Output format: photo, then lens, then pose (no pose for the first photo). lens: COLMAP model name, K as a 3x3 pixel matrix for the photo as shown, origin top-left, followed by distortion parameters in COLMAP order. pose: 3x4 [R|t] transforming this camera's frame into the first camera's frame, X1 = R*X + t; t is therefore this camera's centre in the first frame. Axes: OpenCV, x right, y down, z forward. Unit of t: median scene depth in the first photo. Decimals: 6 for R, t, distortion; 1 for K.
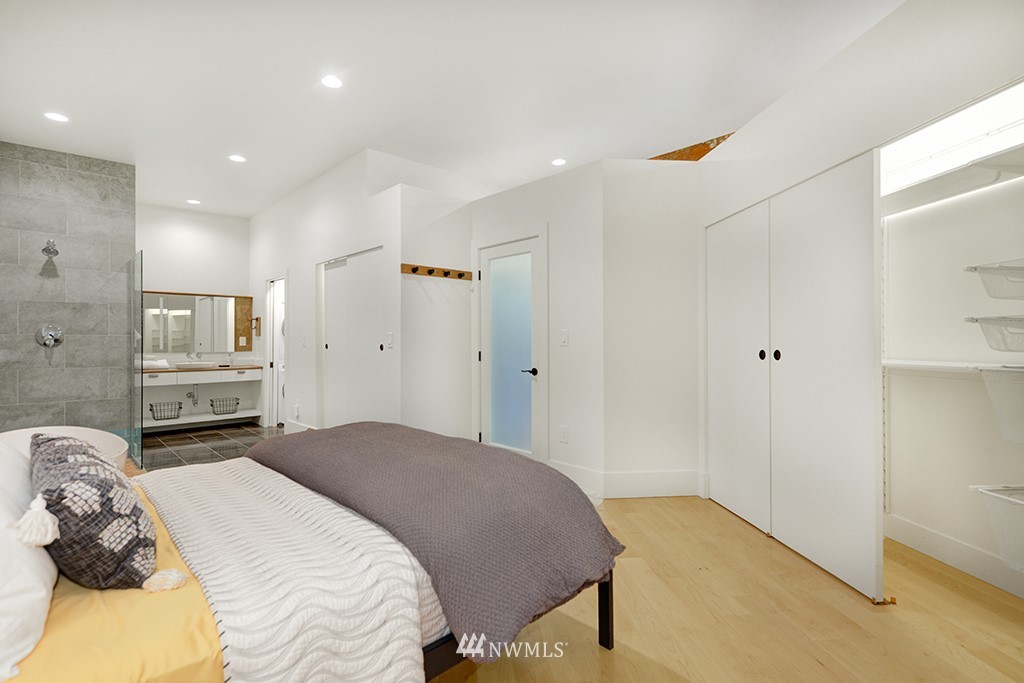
lens RADIAL K [[488.3, 0, 514.1], [0, 488.3, 329.2], [0, 0, 1]] dist [0.012503, -0.000275]
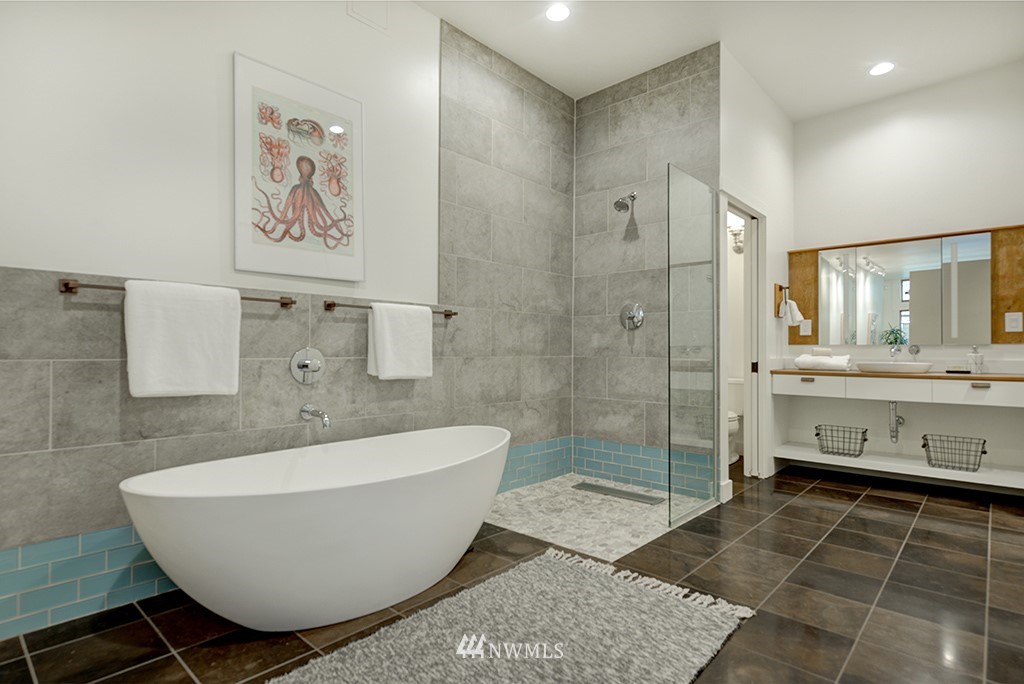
lens RADIAL K [[526.8, 0, 496.2], [0, 526.8, 349.5], [0, 0, 1]] dist [0.000311, -0.001889]
pose [[0.055725, -0.001220, -0.998445, -0.116628], [0.020527, 0.999789, -0.000076, 0.059332], [0.998235, -0.020491, 0.055738, 0.698308]]
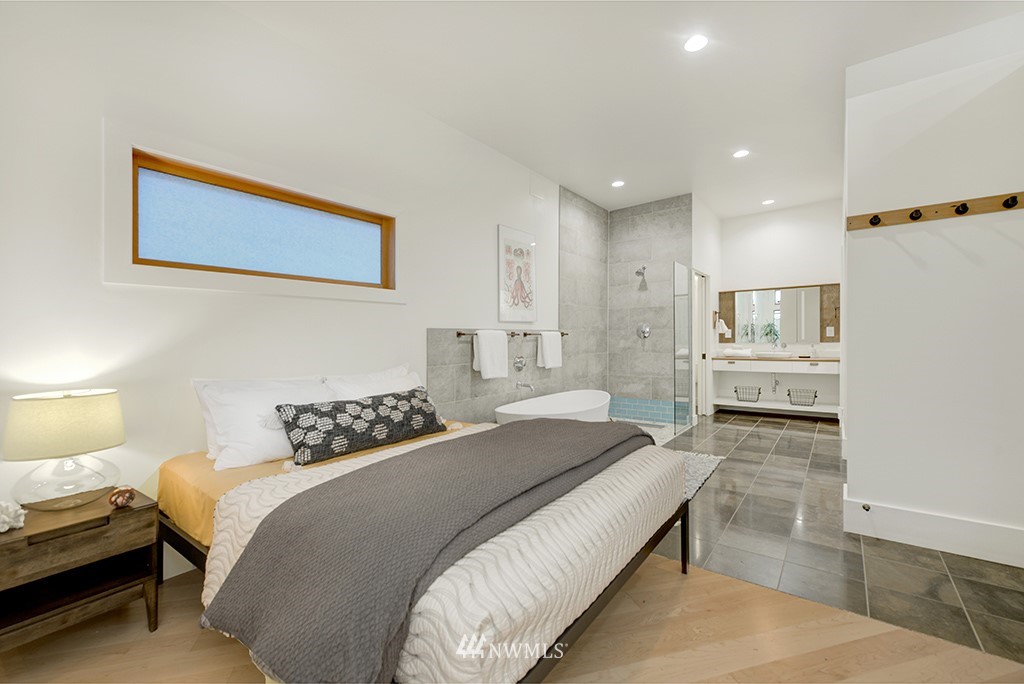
lens RADIAL K [[438.1, 0, 497.9], [0, 438.1, 350.2], [0, 0, 1]] dist [0.001095, -0.000011]
pose [[0.151305, 0.025930, -0.988147, 0.266505], [0.038976, 0.998722, 0.032175, 0.011657], [0.987718, -0.043382, 0.150101, 0.353225]]
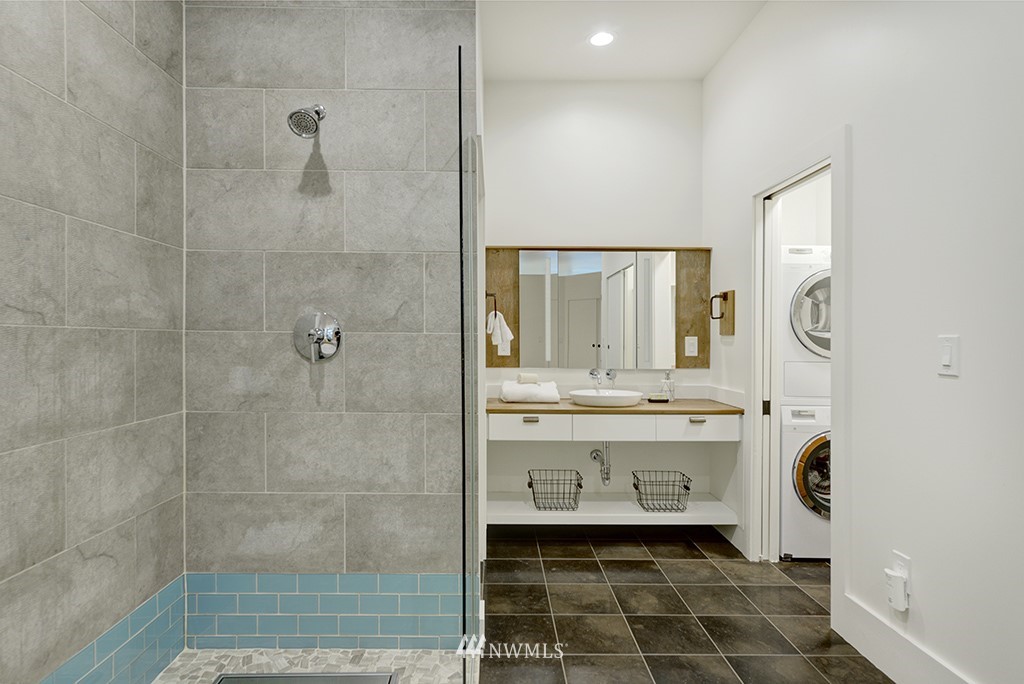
lens RADIAL K [[574.4, 0, 498.3], [0, 574.4, 348.5], [0, 0, 1]] dist [0.007749, 0.000588]
pose [[0.733588, 0.017355, -0.679373, -0.468103], [0.009130, 0.999332, 0.035388, 0.008628], [0.679533, -0.032163, 0.732939, 0.704601]]
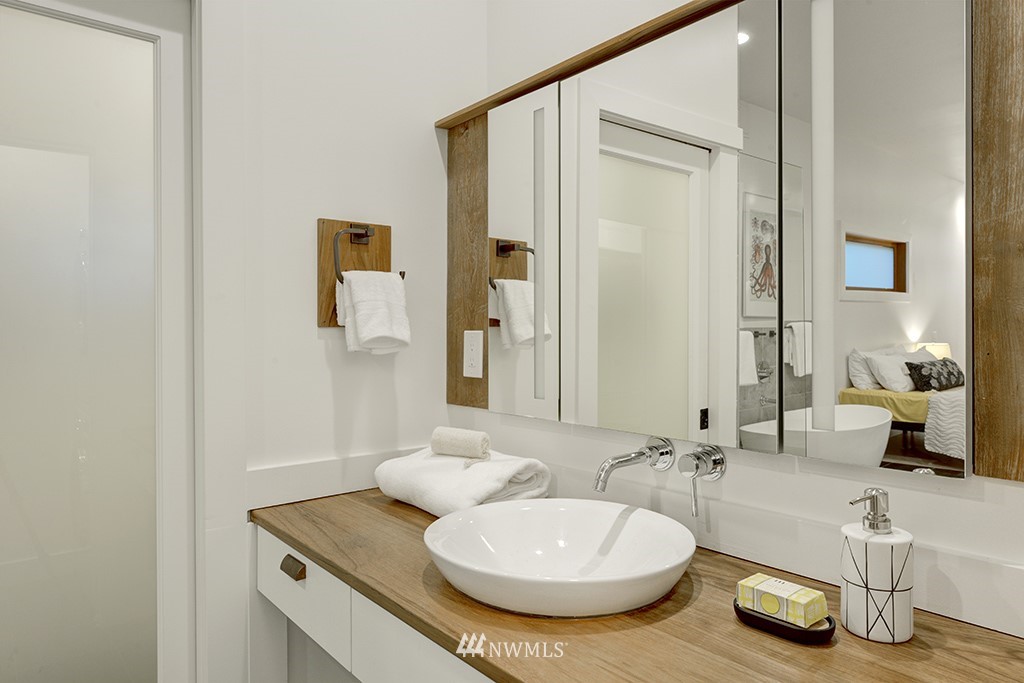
lens RADIAL K [[641.7, 0, 512.0], [0, 641.7, 341.5], [0, 0, 1]] dist [0.000716, 0.000120]
pose [[-0.070644, 0.026482, -0.997150, -0.635520], [0.041269, 0.998869, 0.023604, 0.018491], [0.996648, -0.039484, -0.071657, 1.328056]]
